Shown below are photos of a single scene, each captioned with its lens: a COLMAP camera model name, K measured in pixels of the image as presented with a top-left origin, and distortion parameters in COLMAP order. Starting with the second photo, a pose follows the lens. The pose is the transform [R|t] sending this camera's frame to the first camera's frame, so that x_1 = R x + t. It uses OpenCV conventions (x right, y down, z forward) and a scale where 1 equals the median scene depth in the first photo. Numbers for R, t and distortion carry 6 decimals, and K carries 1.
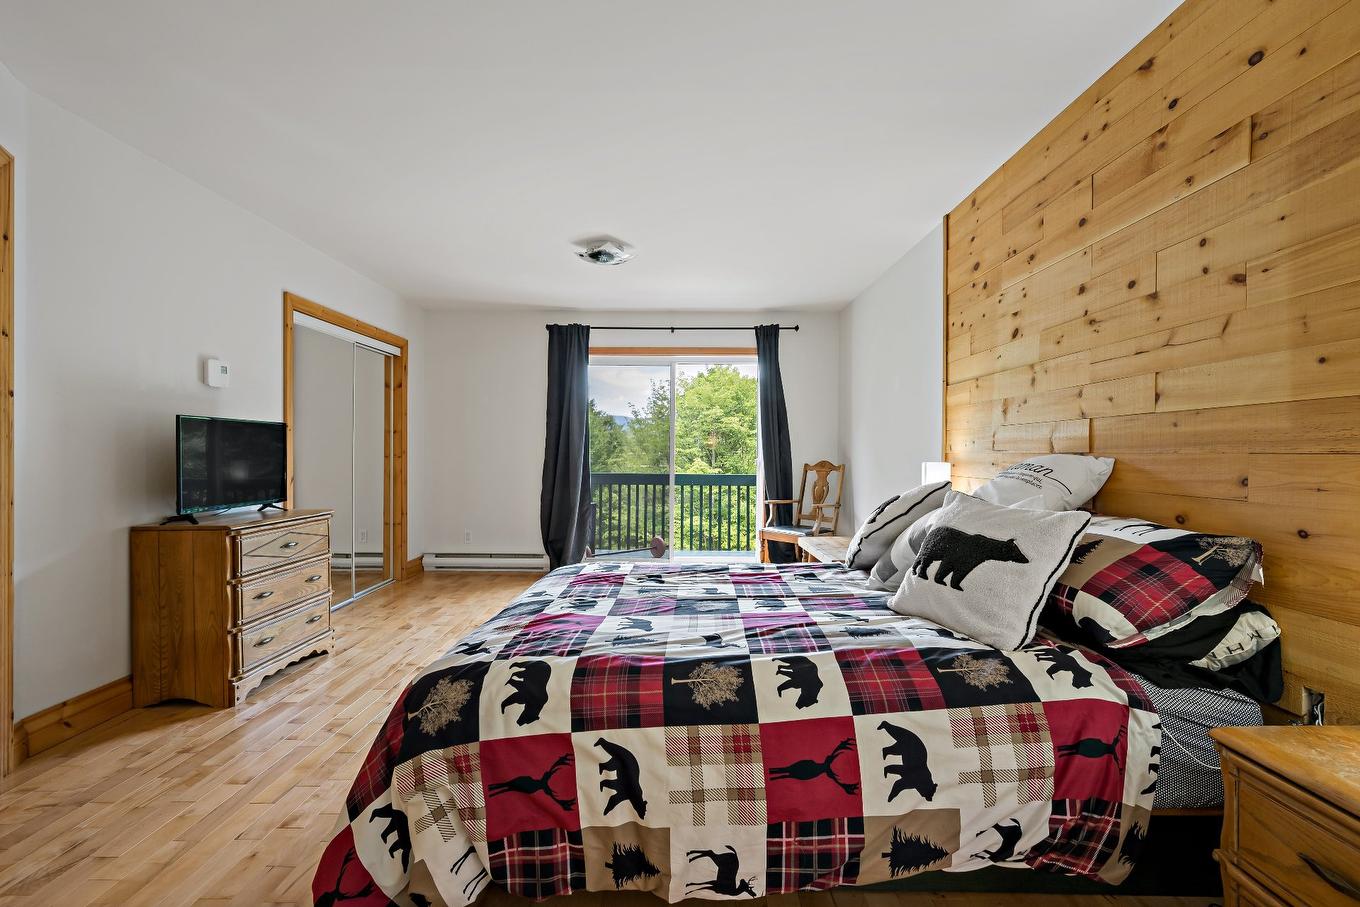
lens RADIAL K [[621.0, 0, 681.2], [0, 621.0, 453.3], [0, 0, 1]] dist [-0.005417, -0.001393]
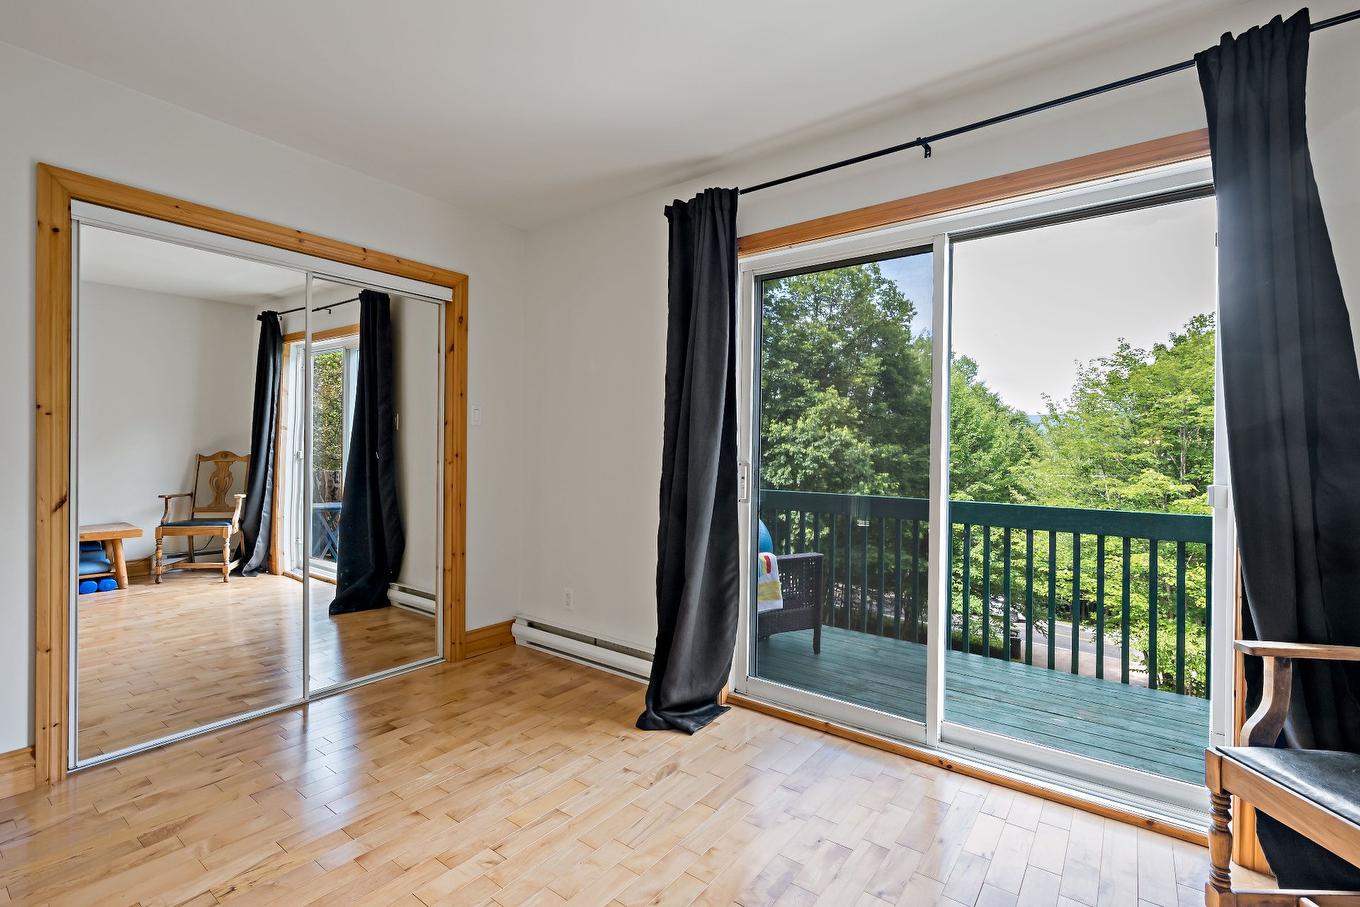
lens RADIAL K [[621.0, 0, 680.8], [0, 621.0, 448.0], [0, 0, 1]] dist [-0.005417, -0.001393]
pose [[0.797791, 0.004511, -0.602918, 0.098172], [-0.012561, 0.999879, -0.009139, -0.006471], [0.602804, 0.014864, 0.797751, 0.604229]]
